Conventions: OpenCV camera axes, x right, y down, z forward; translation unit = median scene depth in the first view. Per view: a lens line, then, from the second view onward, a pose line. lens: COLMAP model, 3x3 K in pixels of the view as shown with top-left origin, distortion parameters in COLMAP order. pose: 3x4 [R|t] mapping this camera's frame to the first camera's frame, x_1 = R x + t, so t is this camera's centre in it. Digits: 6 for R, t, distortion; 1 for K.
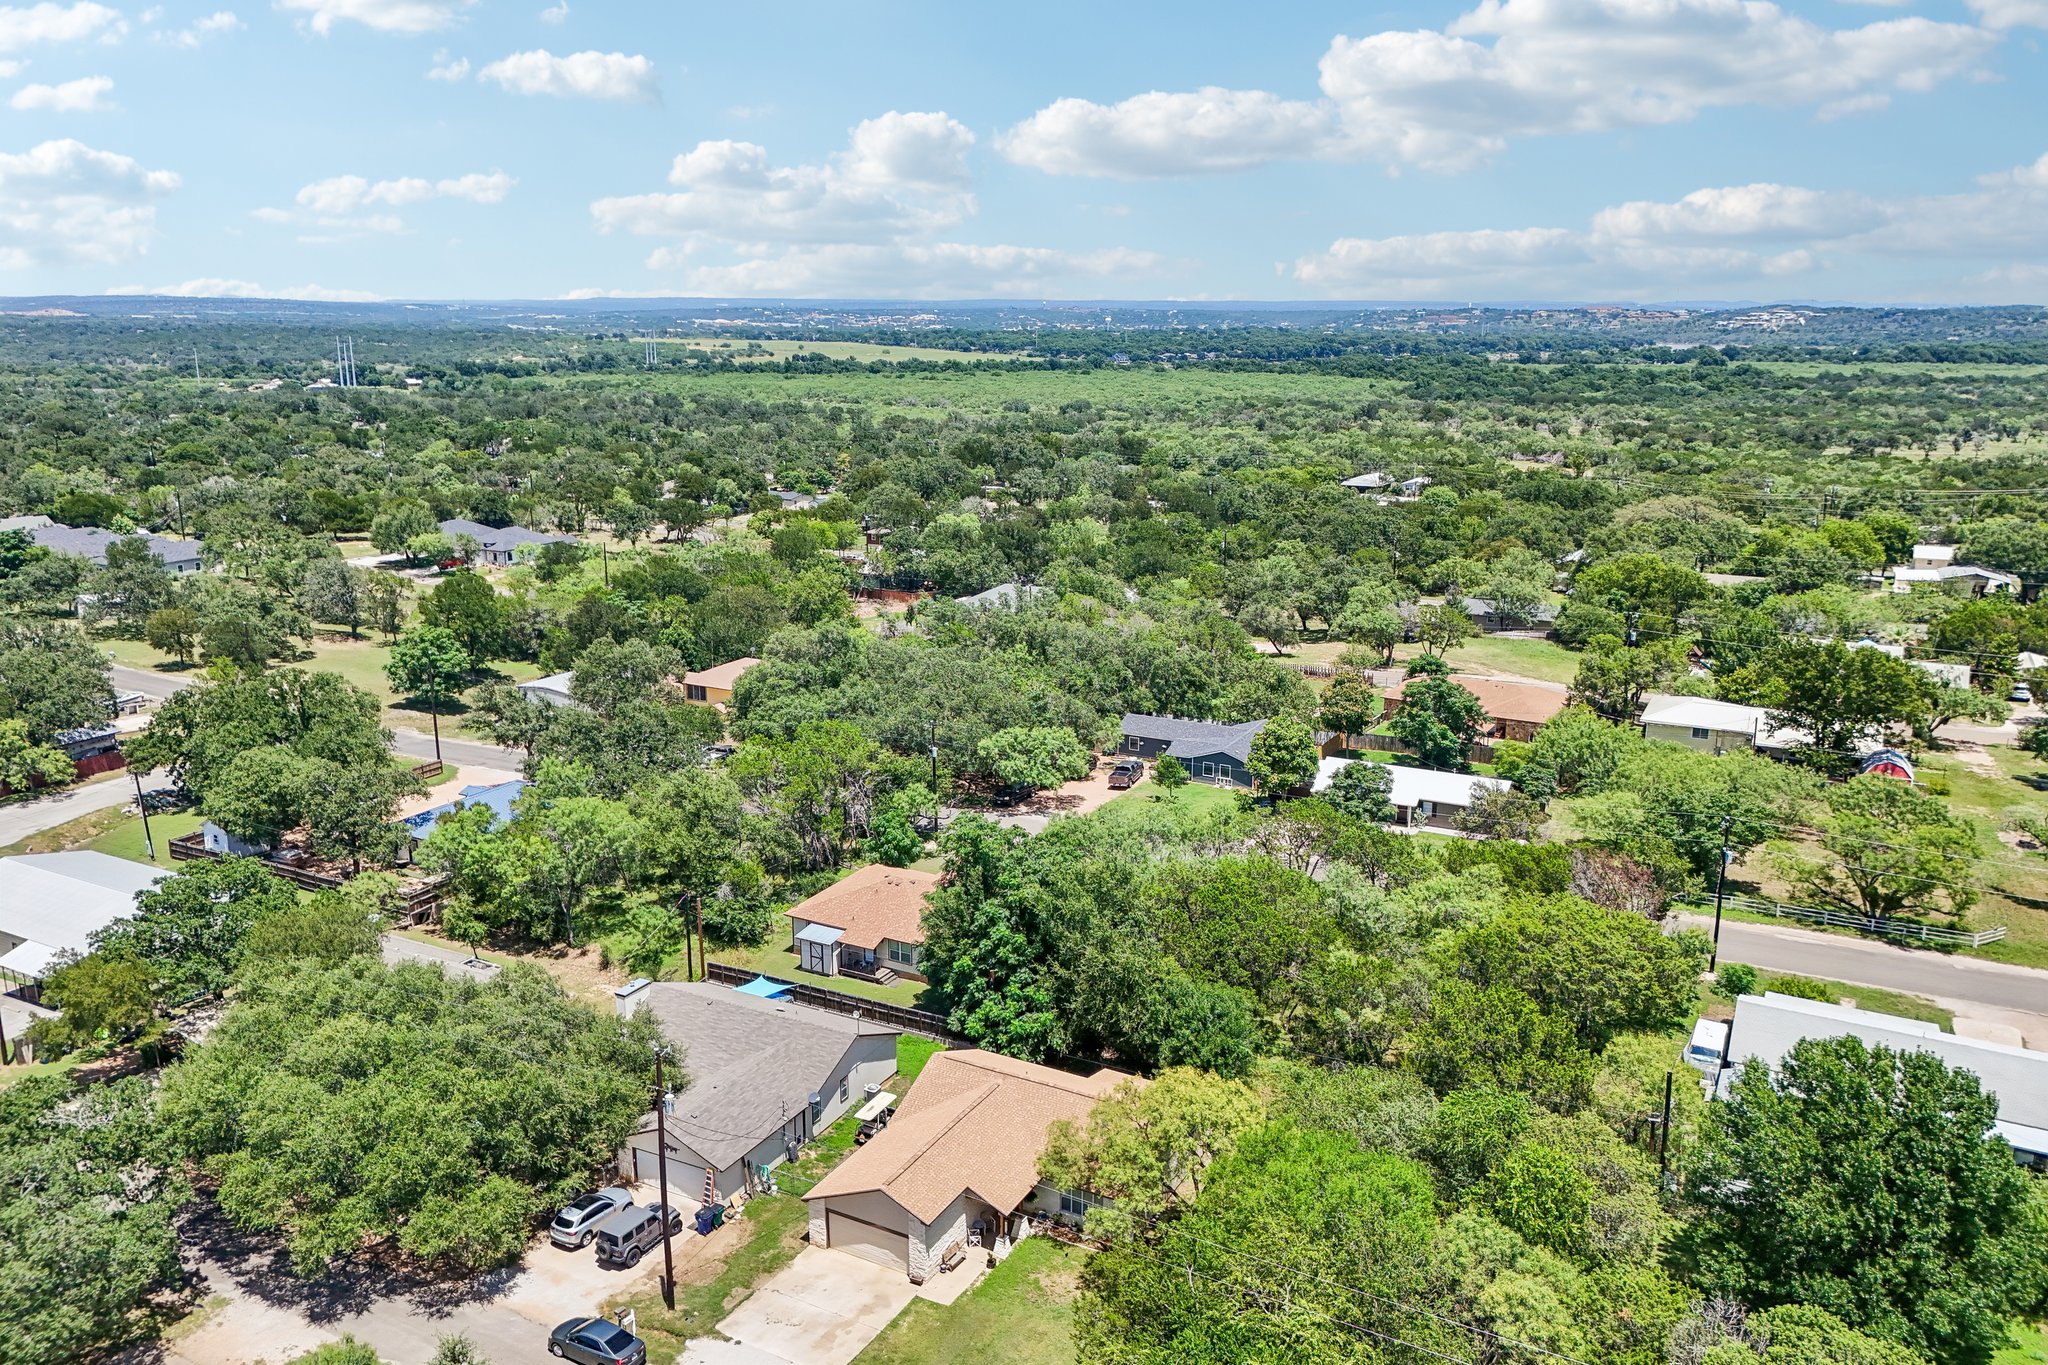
lens RADIAL K [[1500.8, 0, 1017.8], [0, 1500.8, 675.5], [0, 0, 1]] dist [0.095792, -0.112963]
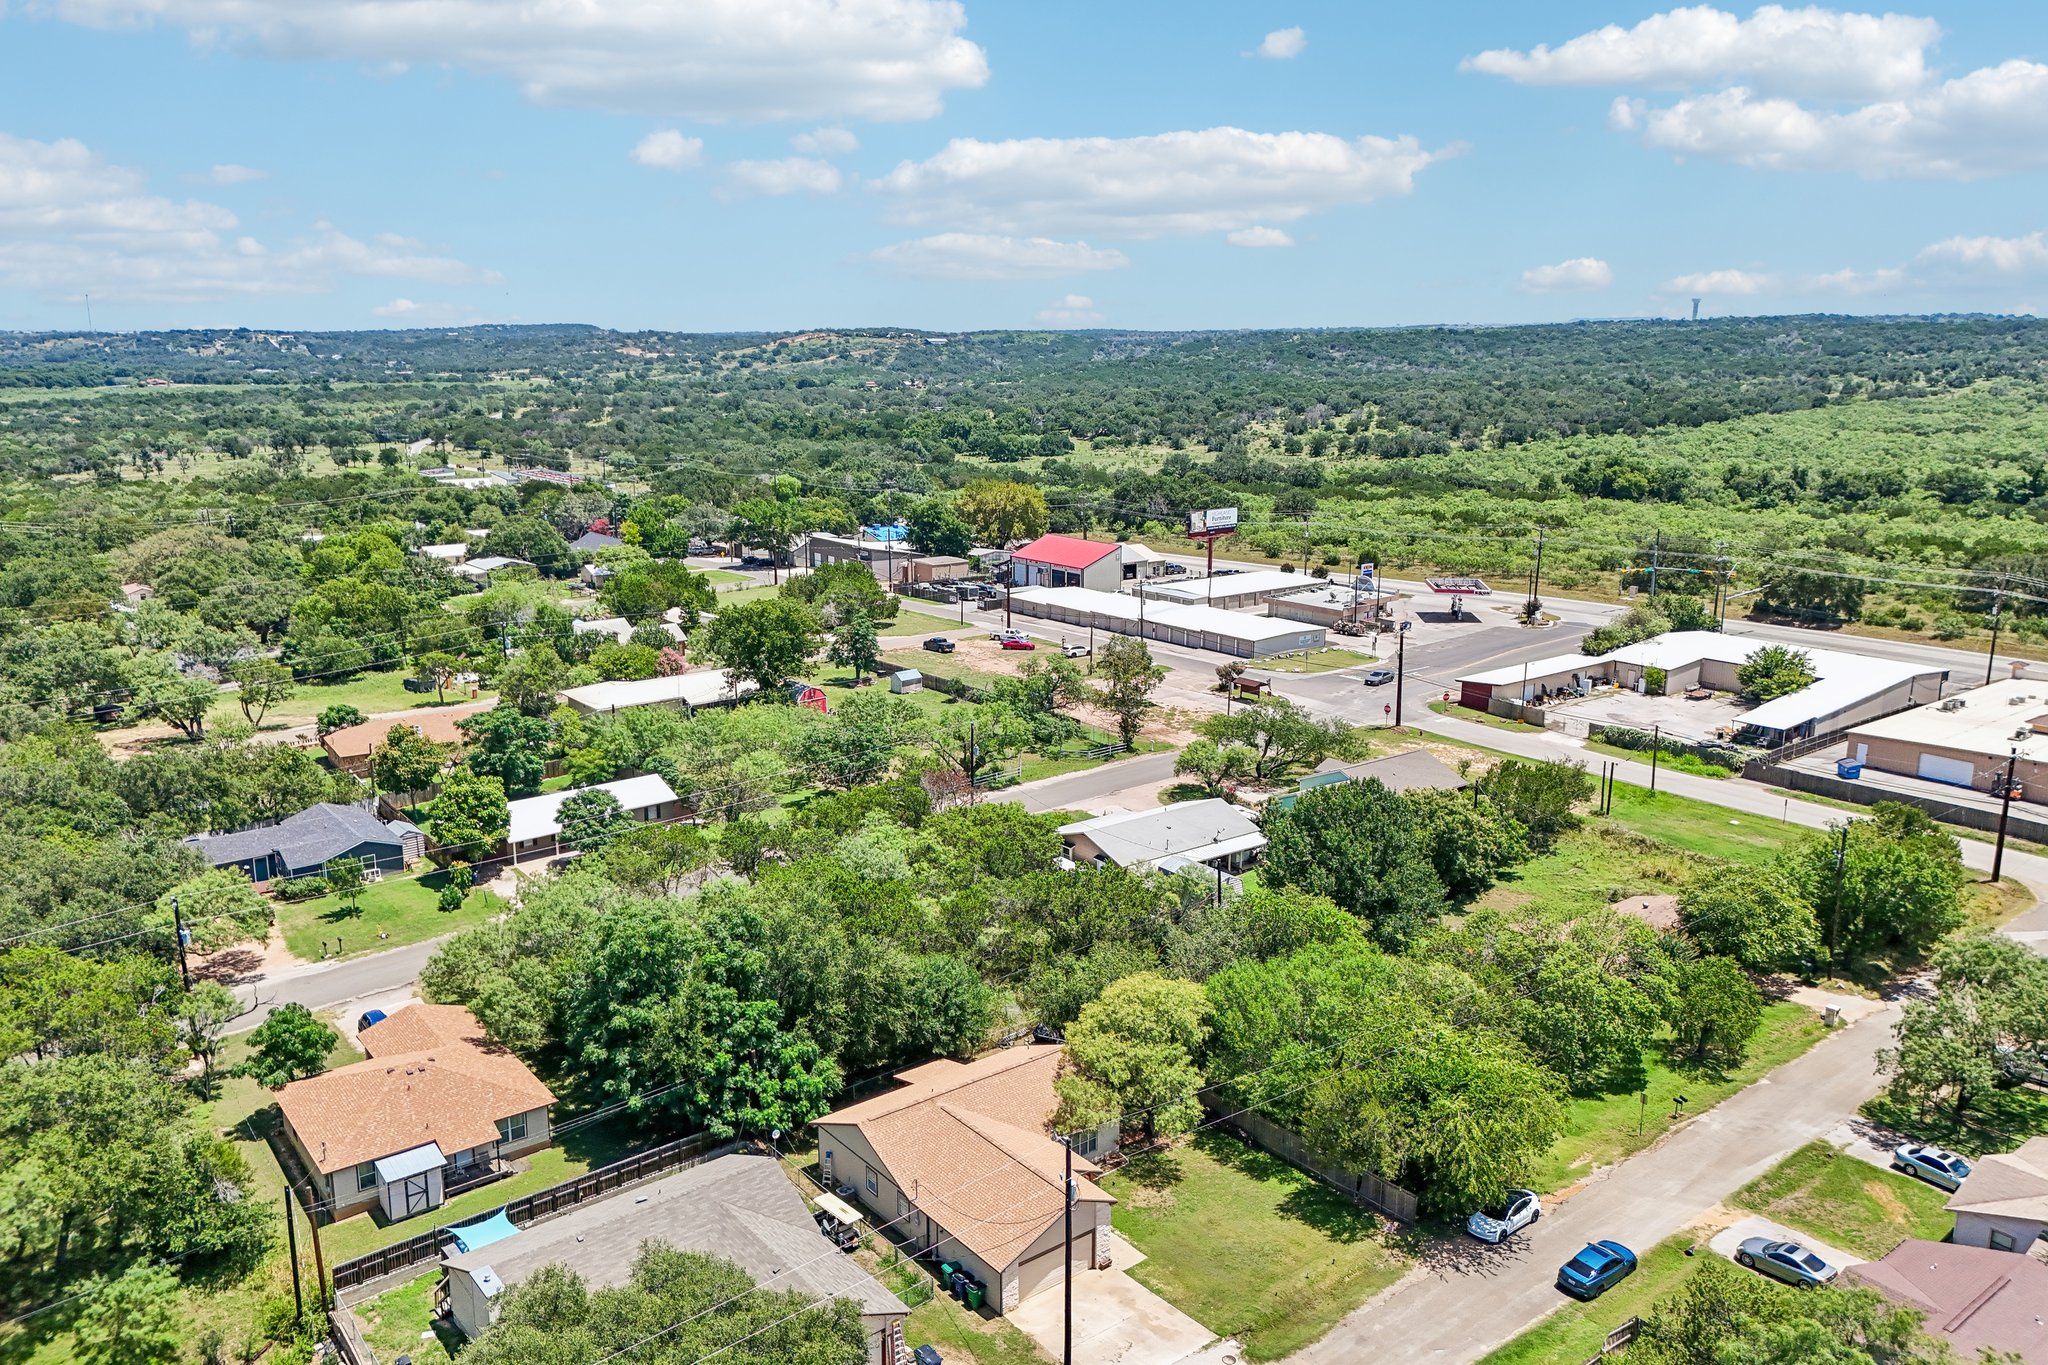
lens RADIAL K [[1502.8, 0, 1019.7], [0, 1502.8, 685.7], [0, 0, 1]] dist [0.084853, -0.116112]
pose [[0.393755, -0.205609, 0.895925, -0.666380], [0.213072, 0.968533, 0.128628, -0.095275], [-0.894180, 0.140248, 0.425174, 0.386054]]
